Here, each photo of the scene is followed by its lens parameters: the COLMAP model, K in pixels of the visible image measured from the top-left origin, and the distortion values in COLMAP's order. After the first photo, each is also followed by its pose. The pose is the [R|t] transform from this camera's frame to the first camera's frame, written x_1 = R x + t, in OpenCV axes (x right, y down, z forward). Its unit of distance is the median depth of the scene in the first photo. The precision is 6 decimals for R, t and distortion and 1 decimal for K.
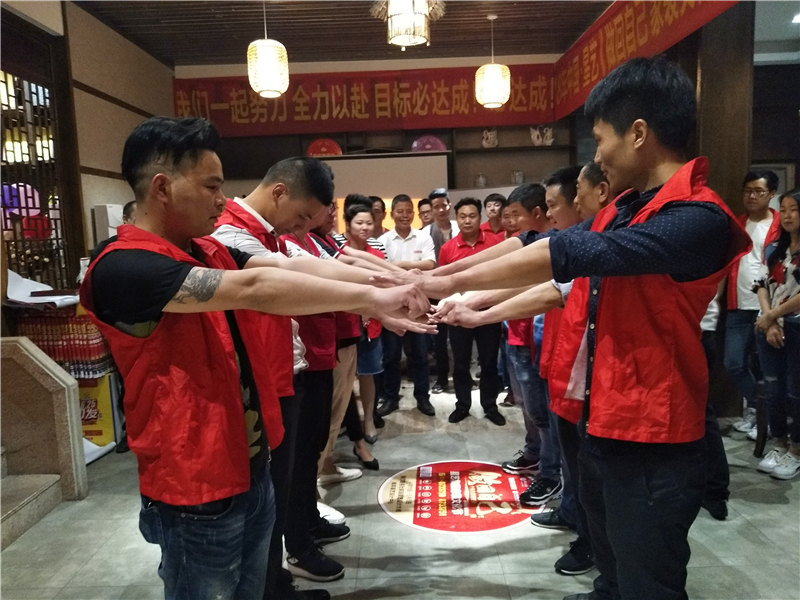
lens RADIAL K [[604.4, 0, 396.6], [0, 604.4, 302.1], [0, 0, 1]] dist [0.075461, -0.101240]
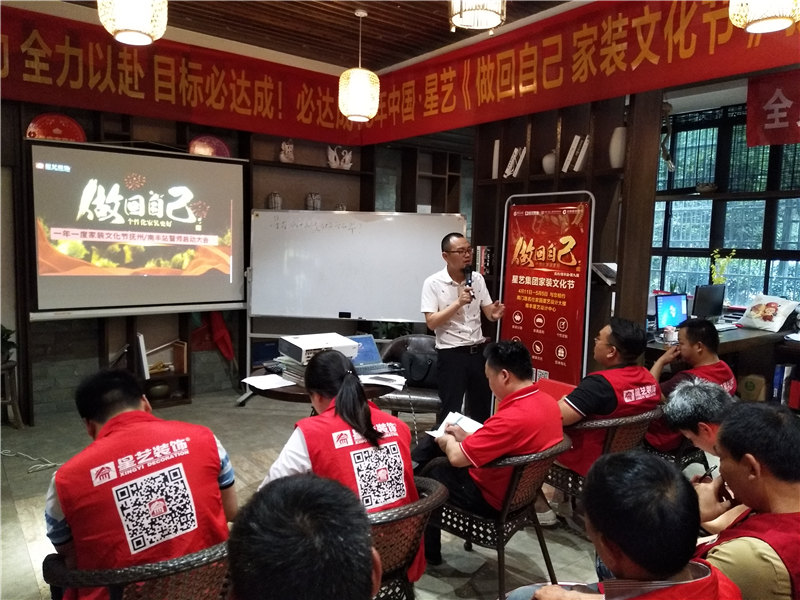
lens RADIAL K [[604.4, 0, 401.8], [0, 604.4, 299.9], [0, 0, 1]] dist [0.075461, -0.101240]
pose [[0.786651, -0.005560, 0.617373, -0.255691], [0.025094, 0.999421, -0.022974, -0.041560], [-0.616887, 0.033565, 0.786335, 0.253168]]
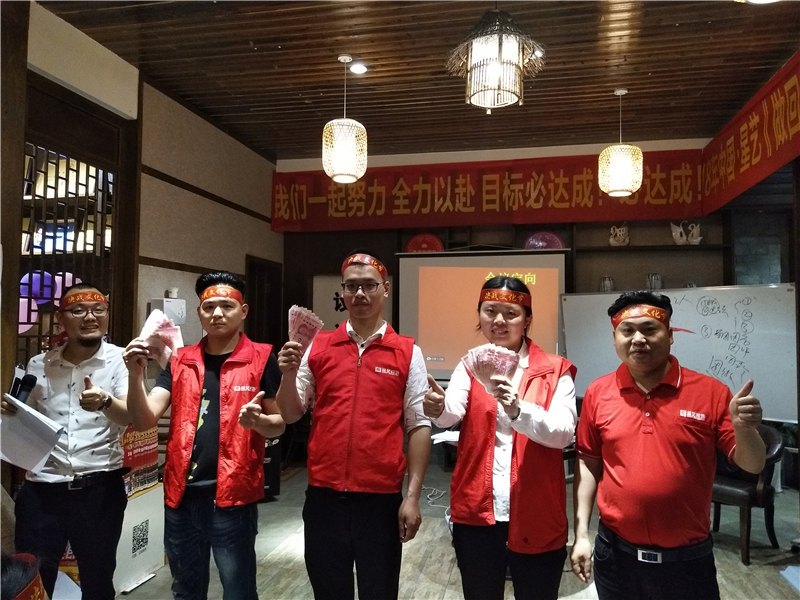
lens RADIAL K [[604.4, 0, 400.9], [0, 604.4, 300.3], [0, 0, 1]] dist [0.075461, -0.101240]
pose [[0.977844, 0.033765, -0.206595, 0.036629], [-0.067628, 0.984941, -0.159115, -0.027402], [0.198111, 0.169561, 0.965402, 0.147560]]
